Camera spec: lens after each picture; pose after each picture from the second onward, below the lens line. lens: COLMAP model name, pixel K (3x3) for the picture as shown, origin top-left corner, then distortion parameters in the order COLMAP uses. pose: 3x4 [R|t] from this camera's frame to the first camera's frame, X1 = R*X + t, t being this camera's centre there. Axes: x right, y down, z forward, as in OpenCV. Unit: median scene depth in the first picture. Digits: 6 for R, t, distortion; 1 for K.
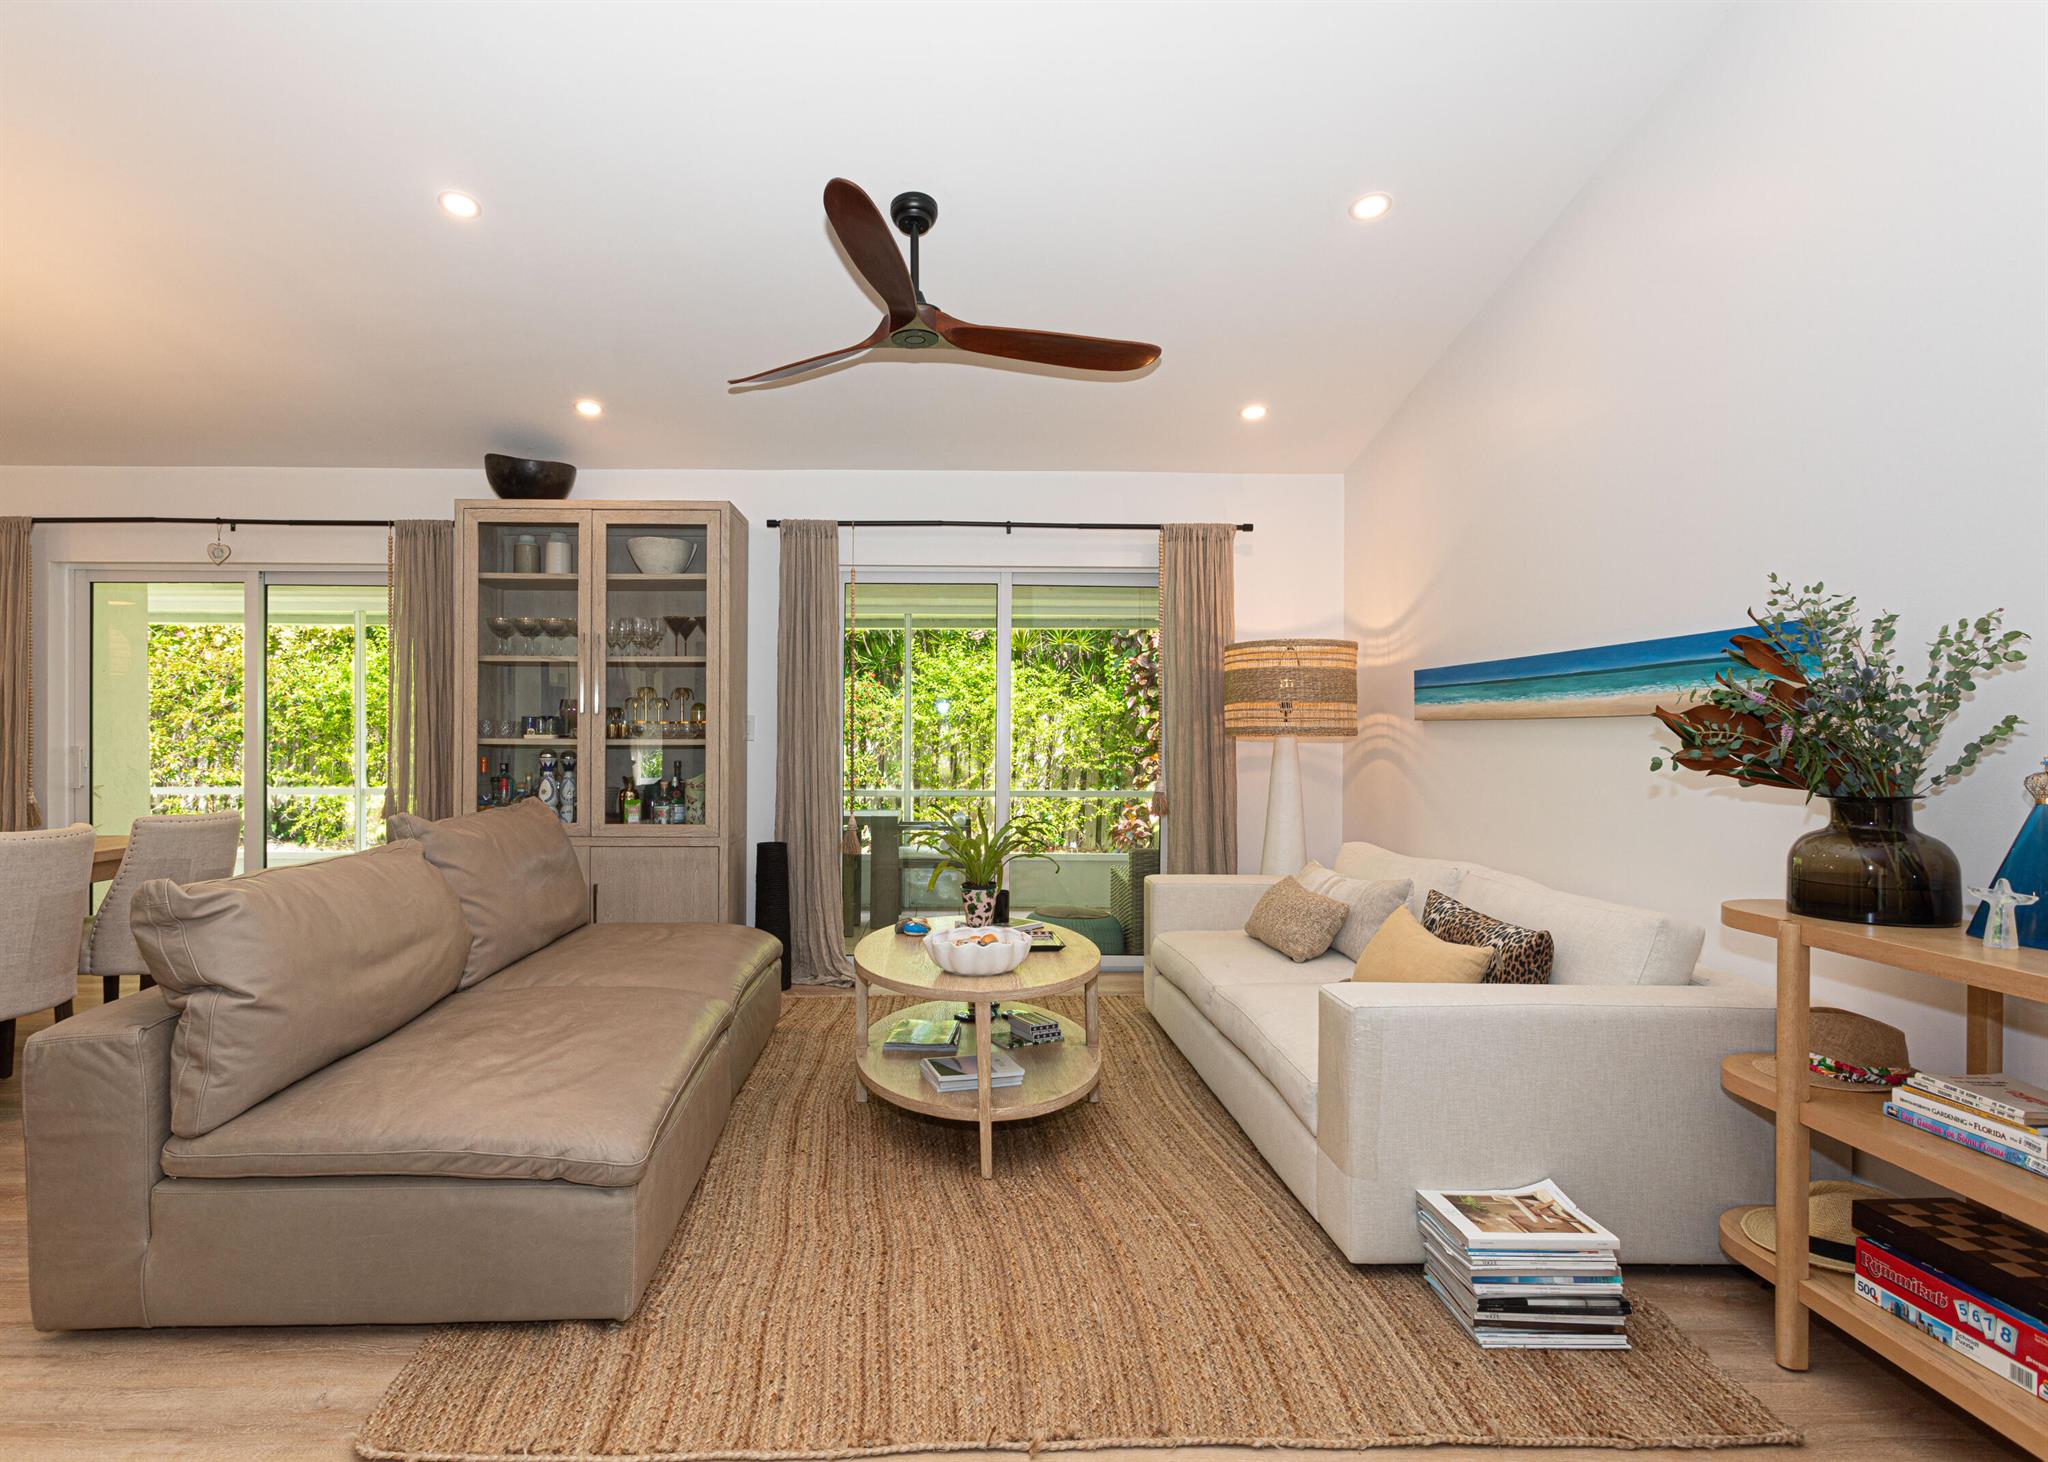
lens RADIAL K [[1106.4, 0, 986.3], [0, 1106.4, 721.7], [0, 0, 1]] dist [0.002755, 0.002926]
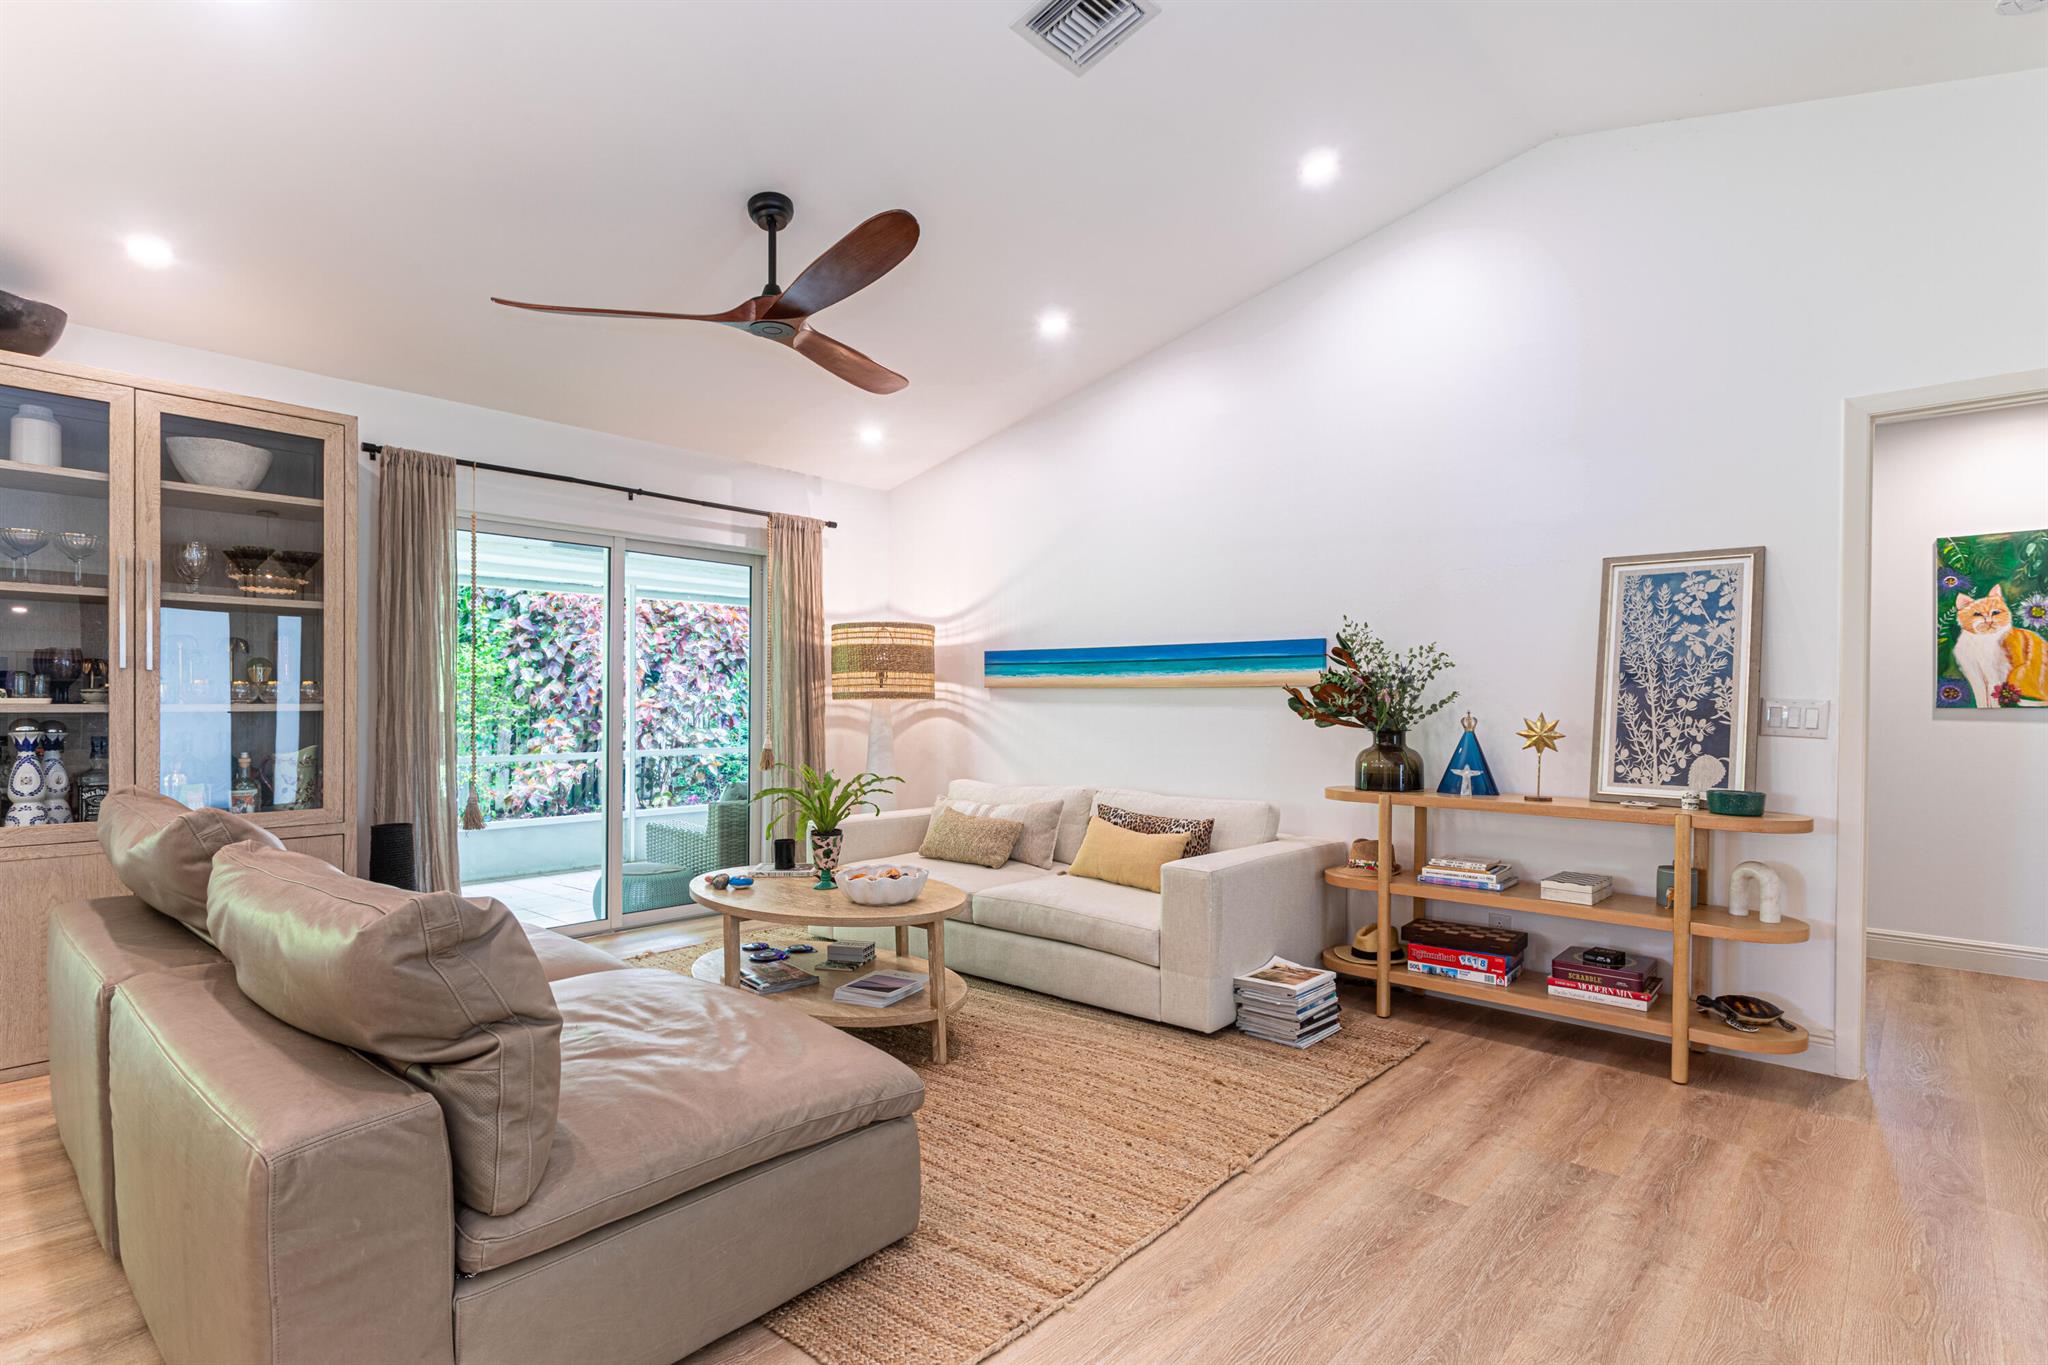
lens RADIAL K [[1015.2, 0, 1019.2], [0, 1015.2, 702.9], [0, 0, 1]] dist [-0.003631, 0.000521]
pose [[0.671000, -0.003057, 0.741451, -0.943363], [-0.010104, 0.999861, 0.013267, 0.000515], [-0.741388, -0.016393, 0.670876, 0.241130]]
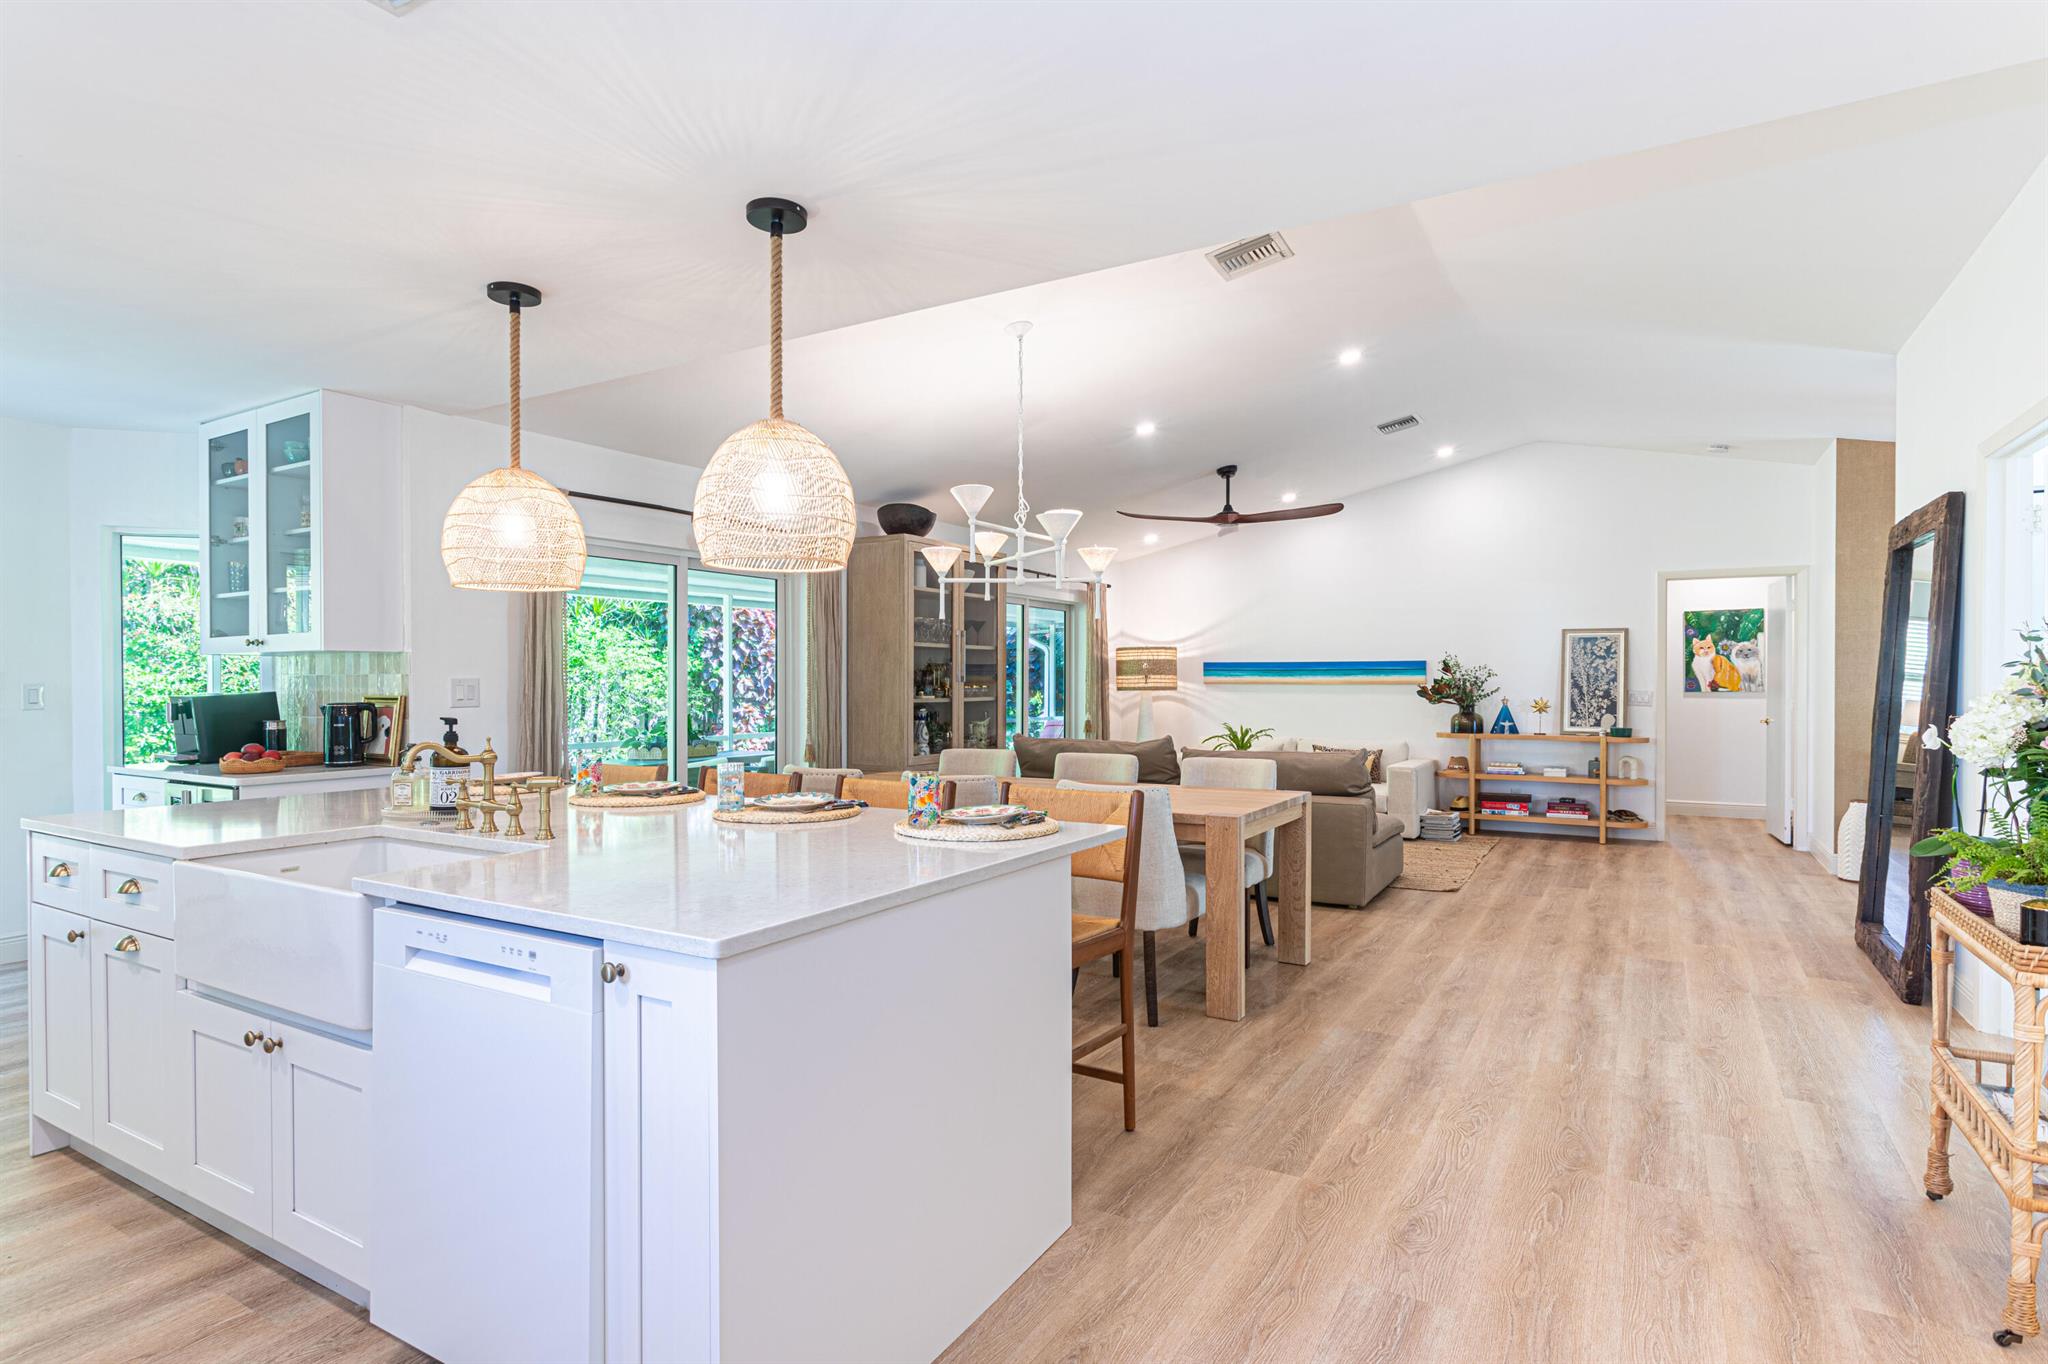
lens RADIAL K [[1070.1, 0, 1005.8], [0, 1070.1, 680.4], [0, 0, 1]] dist [-0.010578, 0.001755]
pose [[0.522934, -0.002959, 0.852368, -3.275043], [-0.006422, 0.999952, 0.007411, -0.042091], [-0.852349, -0.009349, 0.522890, 0.322588]]
